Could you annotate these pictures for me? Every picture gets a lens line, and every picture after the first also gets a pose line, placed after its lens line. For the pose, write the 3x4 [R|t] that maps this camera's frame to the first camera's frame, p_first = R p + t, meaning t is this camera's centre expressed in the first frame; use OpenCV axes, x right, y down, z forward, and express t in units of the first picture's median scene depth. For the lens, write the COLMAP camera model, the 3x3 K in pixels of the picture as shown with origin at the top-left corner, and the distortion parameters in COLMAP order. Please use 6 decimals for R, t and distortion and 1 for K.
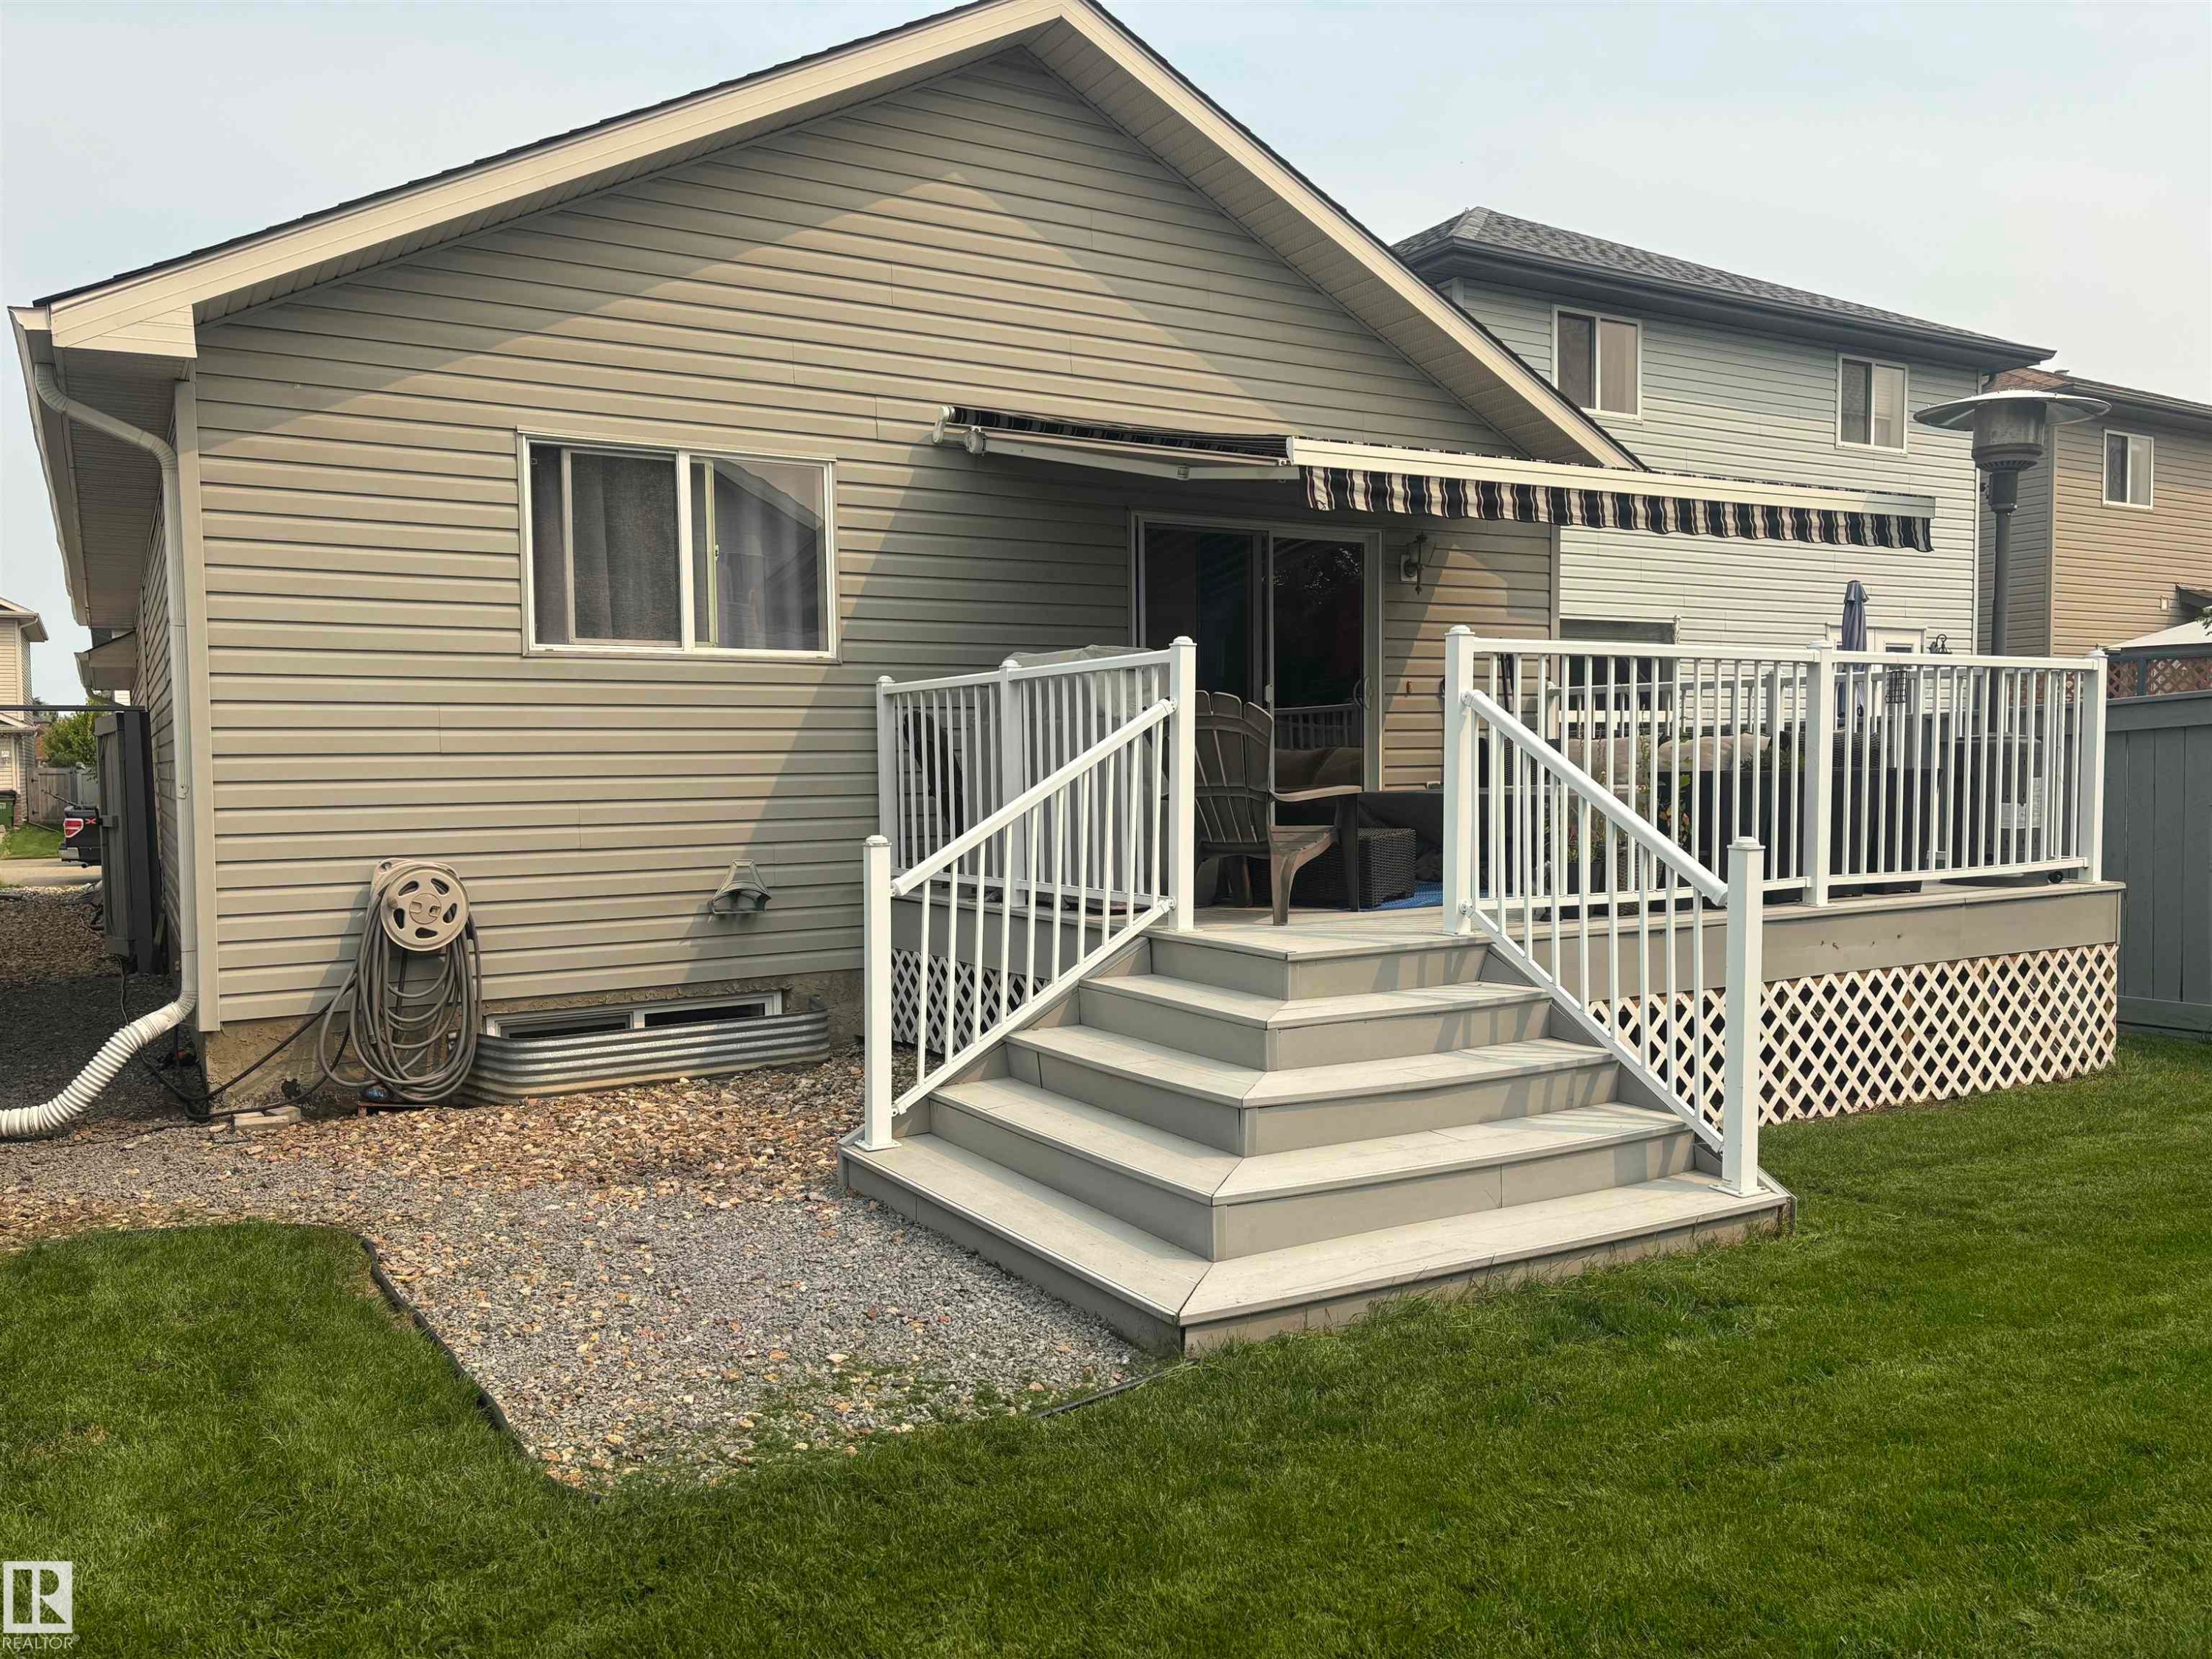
lens RADIAL K [[1669.1, 0, 1113.1], [0, 1669.1, 838.5], [0, 0, 1]] dist [0.011684, -0.010725]
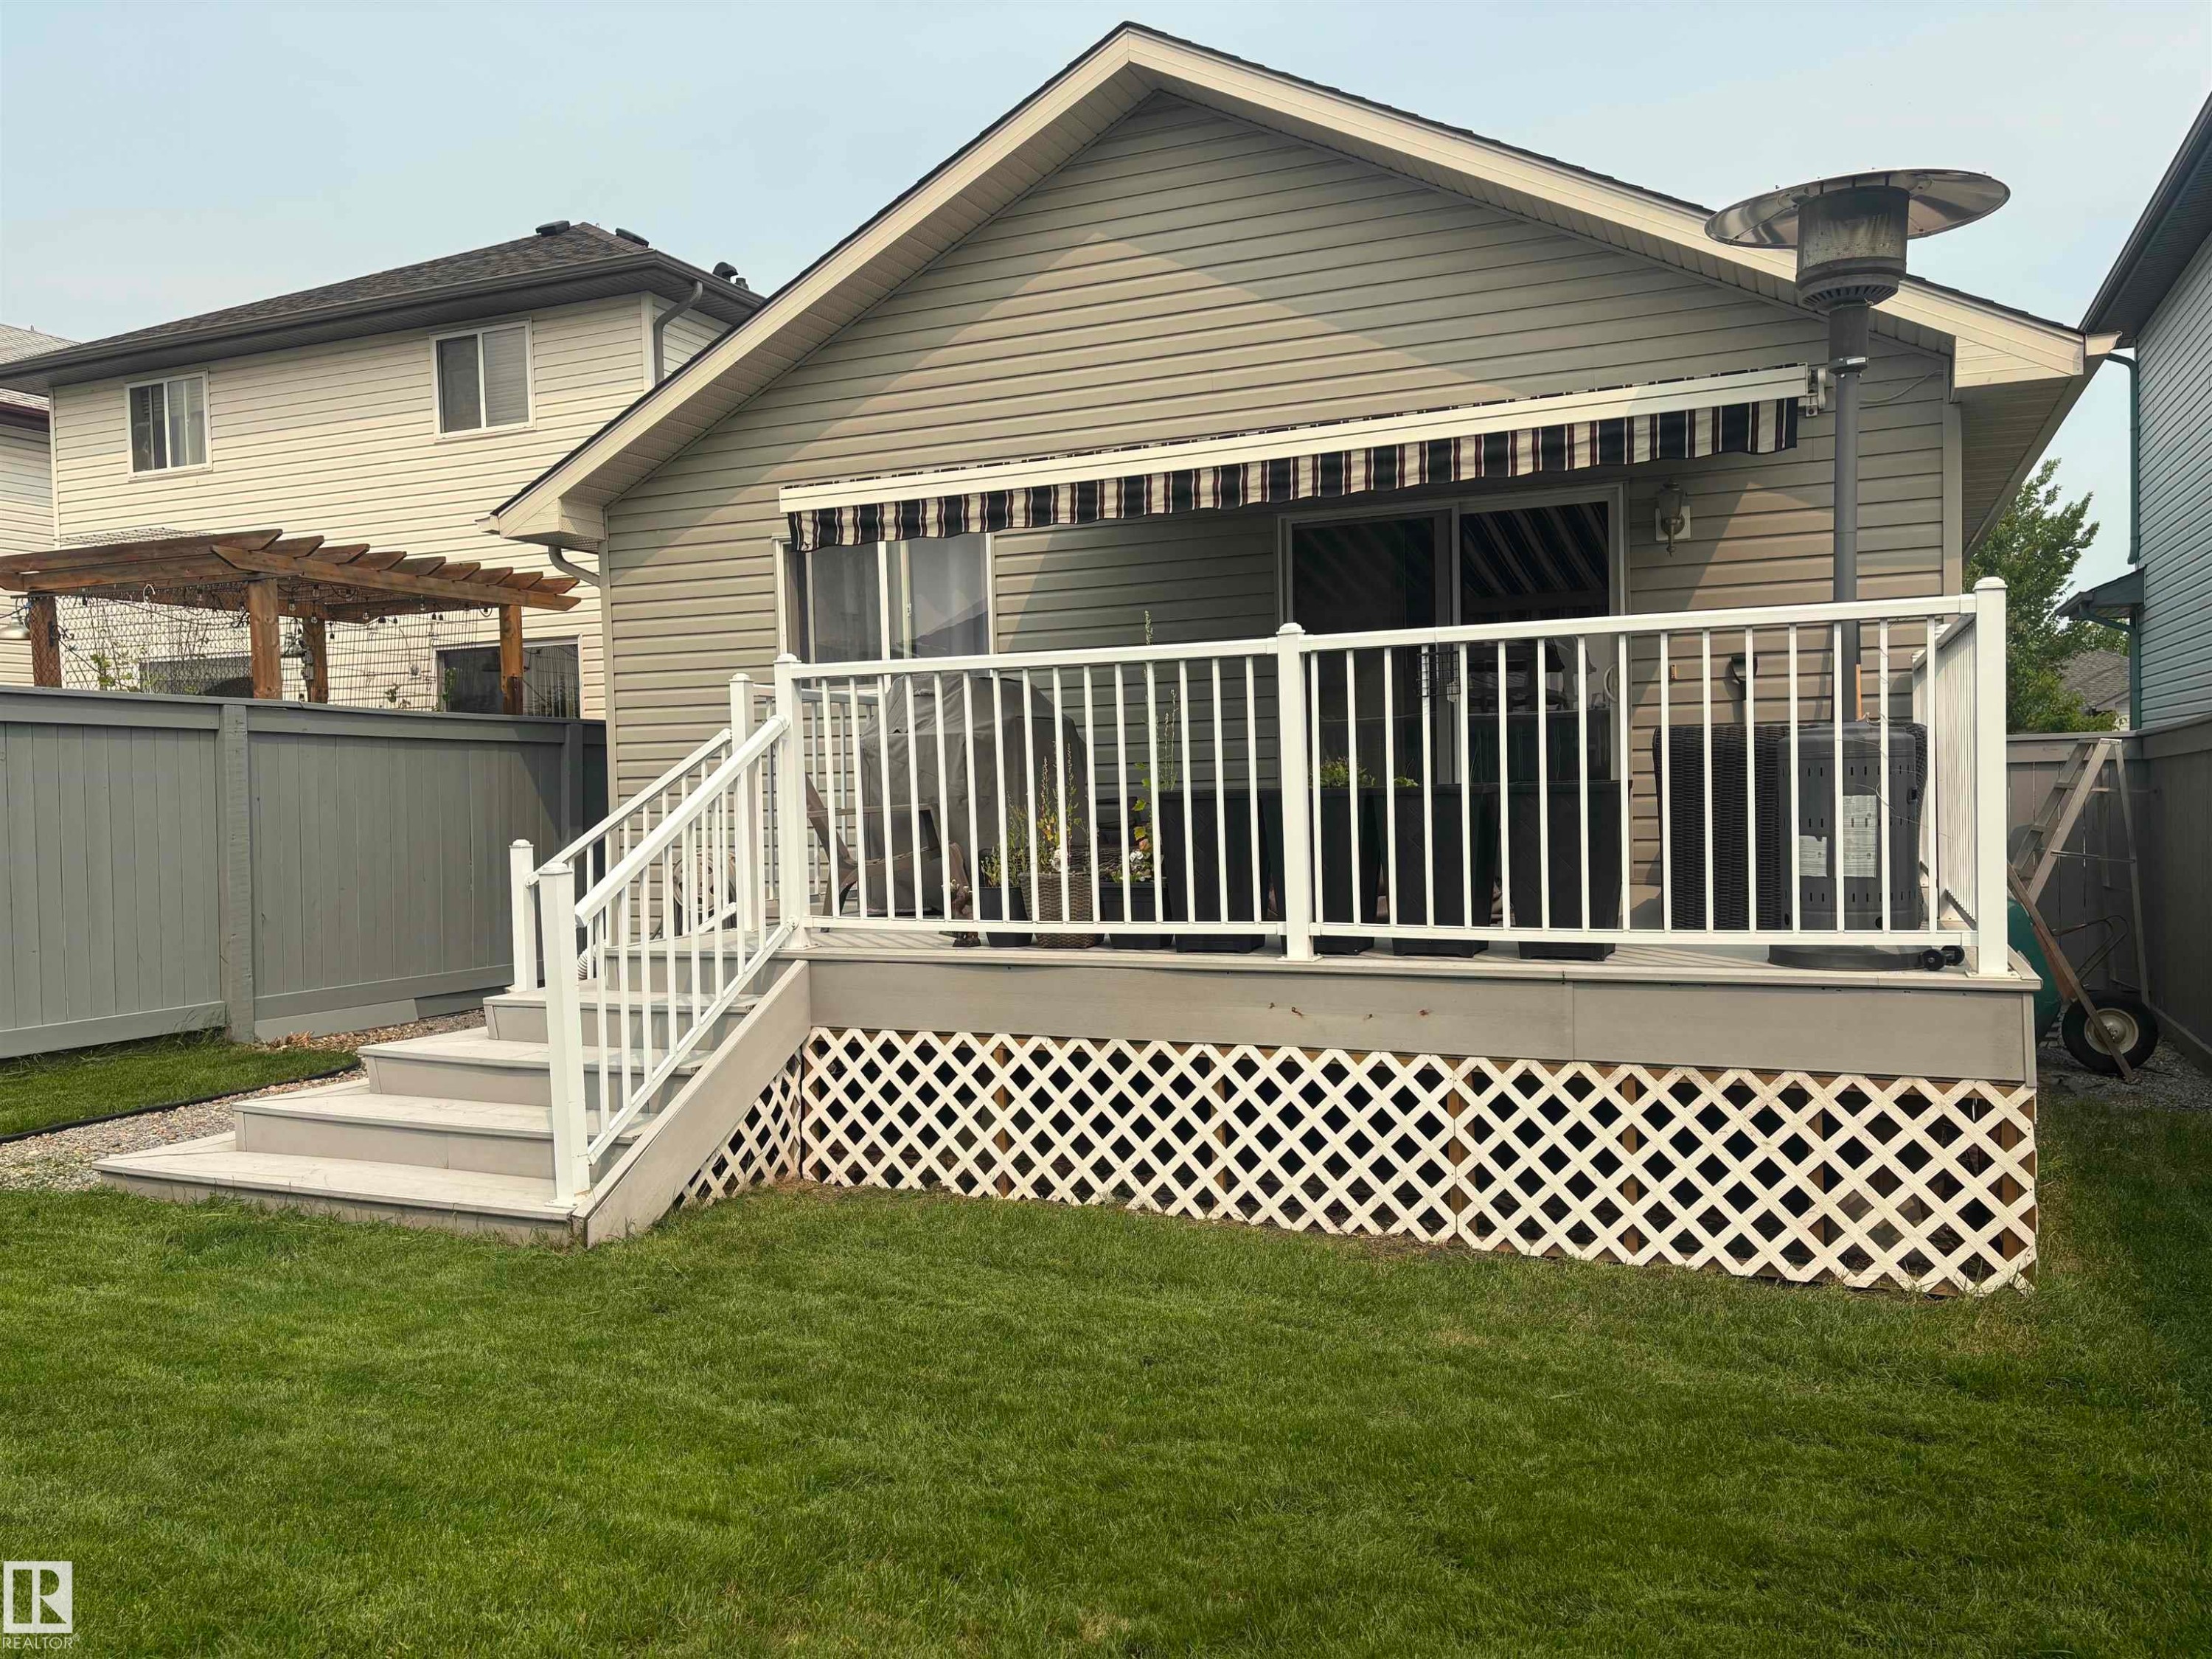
lens RADIAL K [[1669.1, 0, 1116.2], [0, 1669.1, 822.2], [0, 0, 1]] dist [0.011684, -0.010725]
pose [[0.589497, 0.018494, -0.807559, 0.966560], [-0.019780, 0.999769, 0.008457, -0.028574], [0.807529, 0.010988, 0.589726, 0.449386]]
